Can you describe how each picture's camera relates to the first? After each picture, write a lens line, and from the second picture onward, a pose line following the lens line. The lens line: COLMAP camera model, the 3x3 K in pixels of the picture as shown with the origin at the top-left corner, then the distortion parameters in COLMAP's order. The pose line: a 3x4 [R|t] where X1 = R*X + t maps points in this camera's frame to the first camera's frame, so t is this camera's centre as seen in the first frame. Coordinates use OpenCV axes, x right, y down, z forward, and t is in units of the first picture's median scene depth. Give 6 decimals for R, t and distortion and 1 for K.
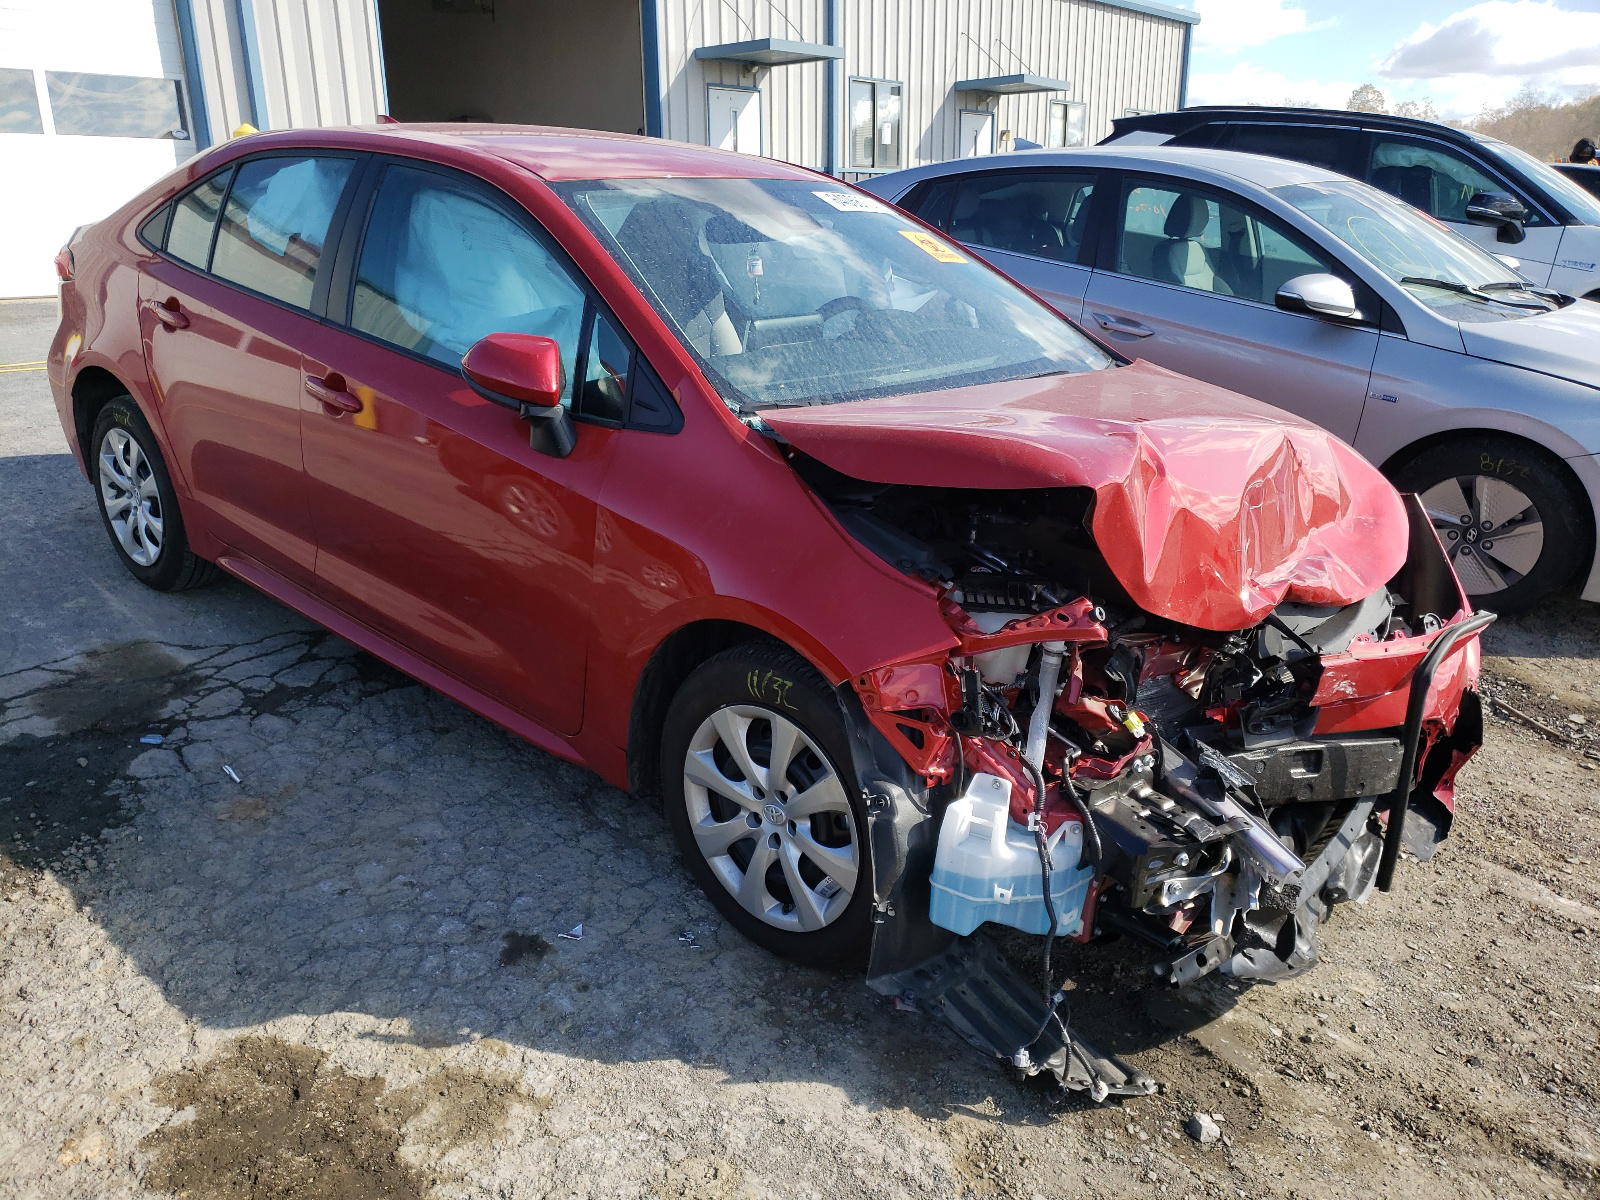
lens RADIAL K [[1186.9, 0, 800.0], [0, 1186.9, 600.0], [0, 0, 1]] dist [0.026527, 0.013833]
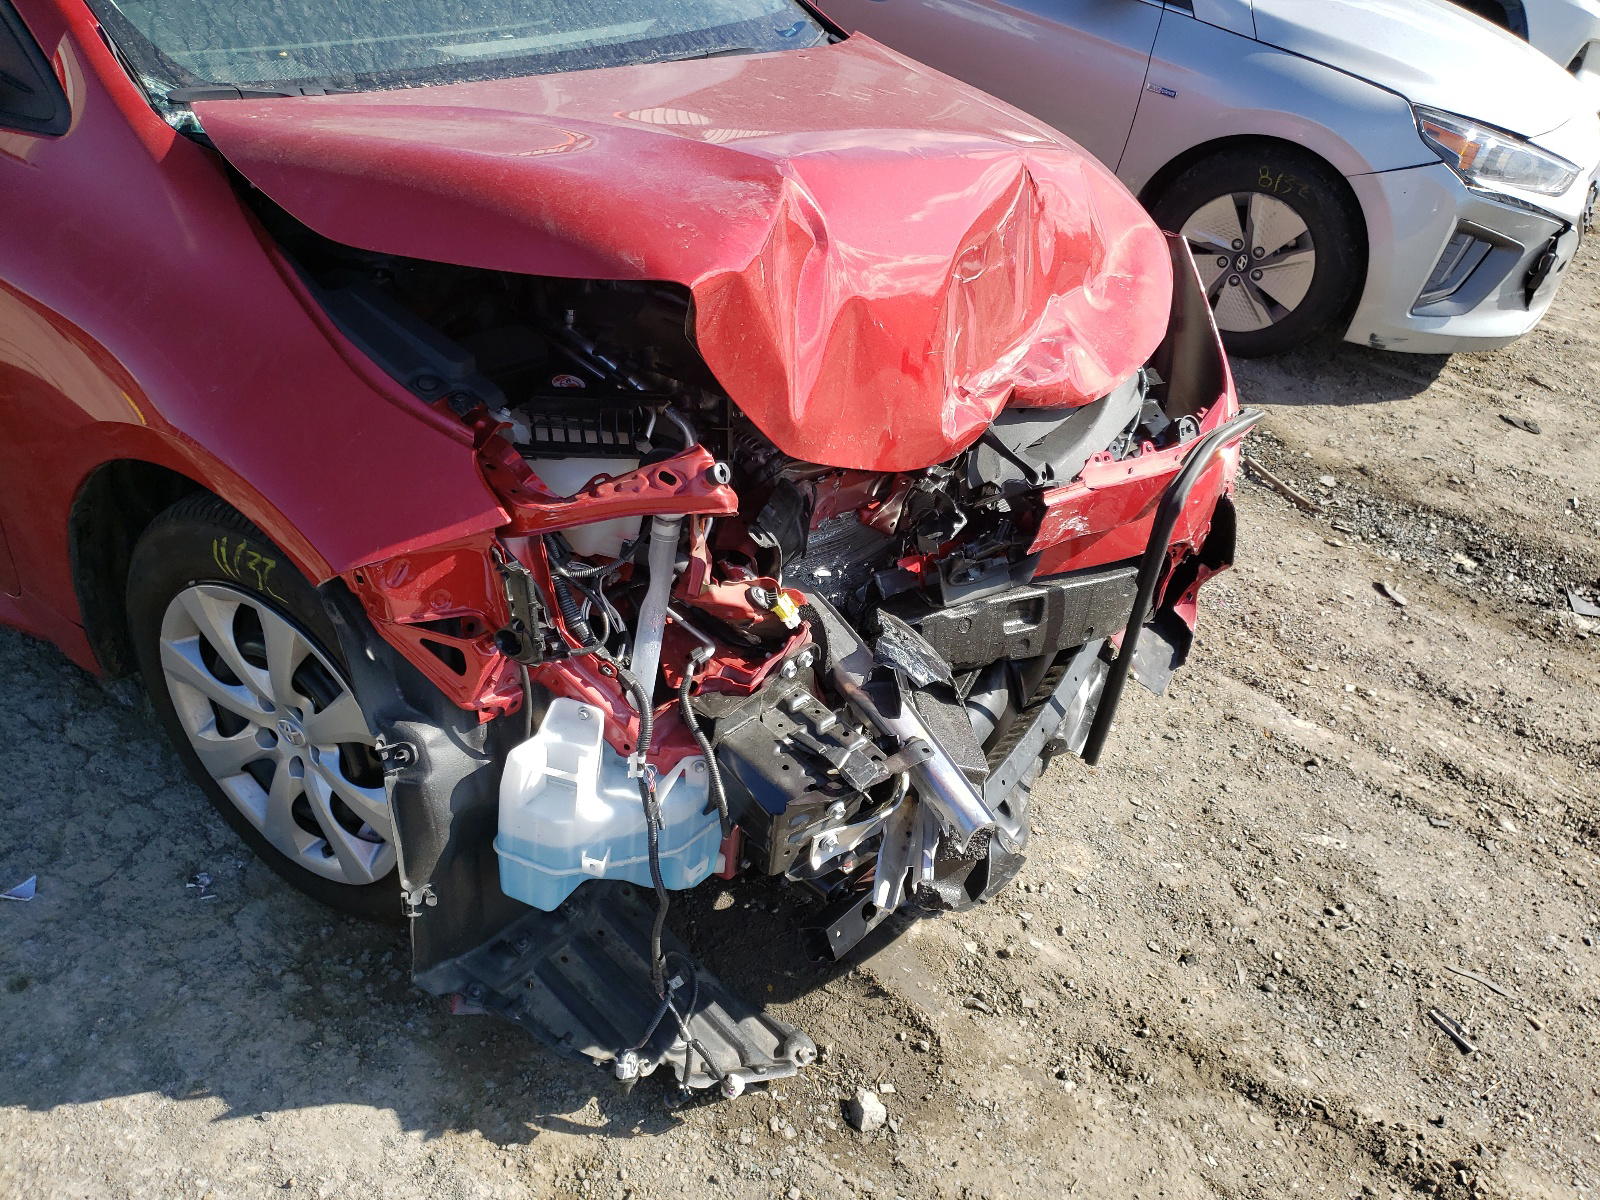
lens RADIAL K [[1265.1, 0, 800.0], [0, 1265.1, 600.0], [0, 0, 1]] dist [0.061241, -0.065466]
pose [[0.981730, -0.038423, 0.186361, 0.137886], [-0.006058, 0.972593, 0.232434, -0.070306], [-0.190184, -0.229316, 0.954591, 0.262500]]
